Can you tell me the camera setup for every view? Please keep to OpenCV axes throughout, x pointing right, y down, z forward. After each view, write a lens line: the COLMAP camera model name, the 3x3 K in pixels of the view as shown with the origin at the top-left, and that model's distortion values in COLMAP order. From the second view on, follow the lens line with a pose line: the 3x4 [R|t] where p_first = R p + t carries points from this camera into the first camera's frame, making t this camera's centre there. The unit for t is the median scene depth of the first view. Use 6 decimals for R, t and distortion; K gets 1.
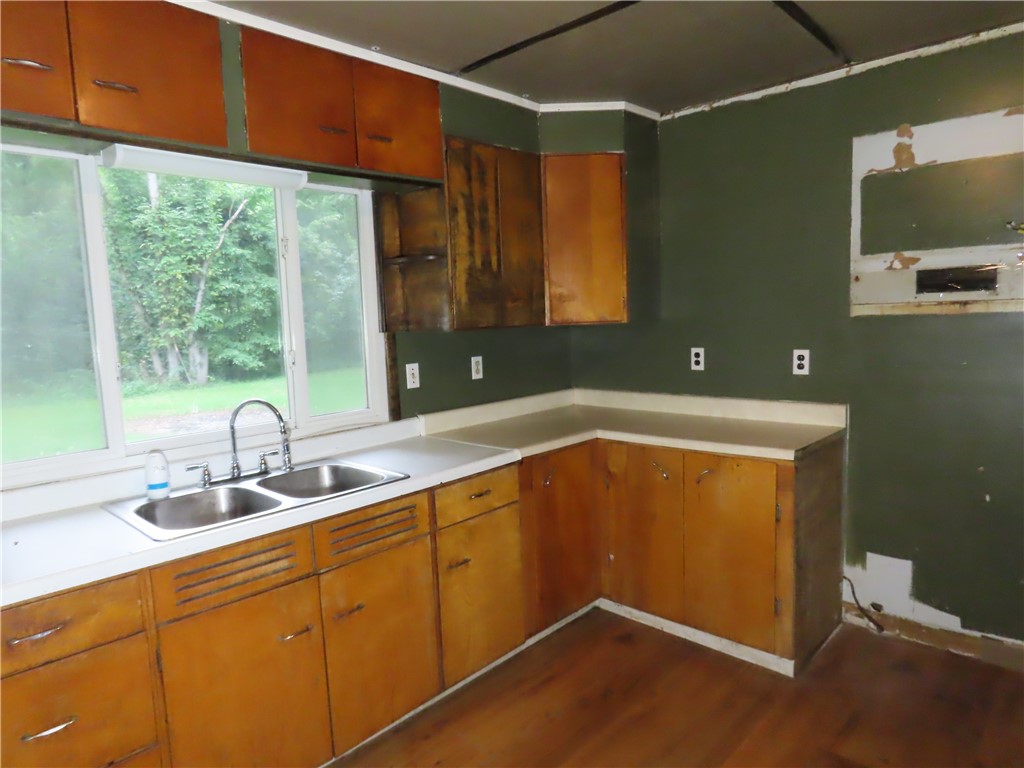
lens RADIAL K [[637.6, 0, 514.0], [0, 637.6, 387.8], [0, 0, 1]] dist [-0.051429, -0.001187]
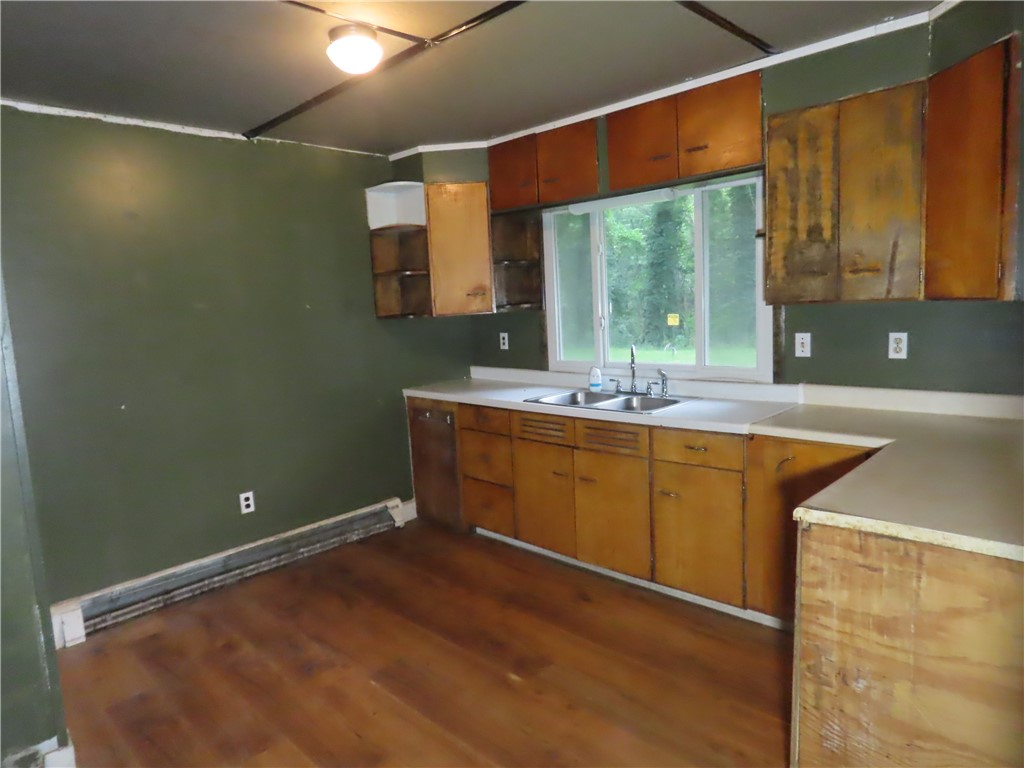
lens RADIAL K [[637.6, 0, 513.6], [0, 637.6, 381.2], [0, 0, 1]] dist [-0.051429, -0.001187]
pose [[-0.047423, 0.156429, -0.986550, 1.089003], [-0.058862, 0.985507, 0.159093, -0.118540], [0.997139, 0.065615, -0.037528, 0.702734]]
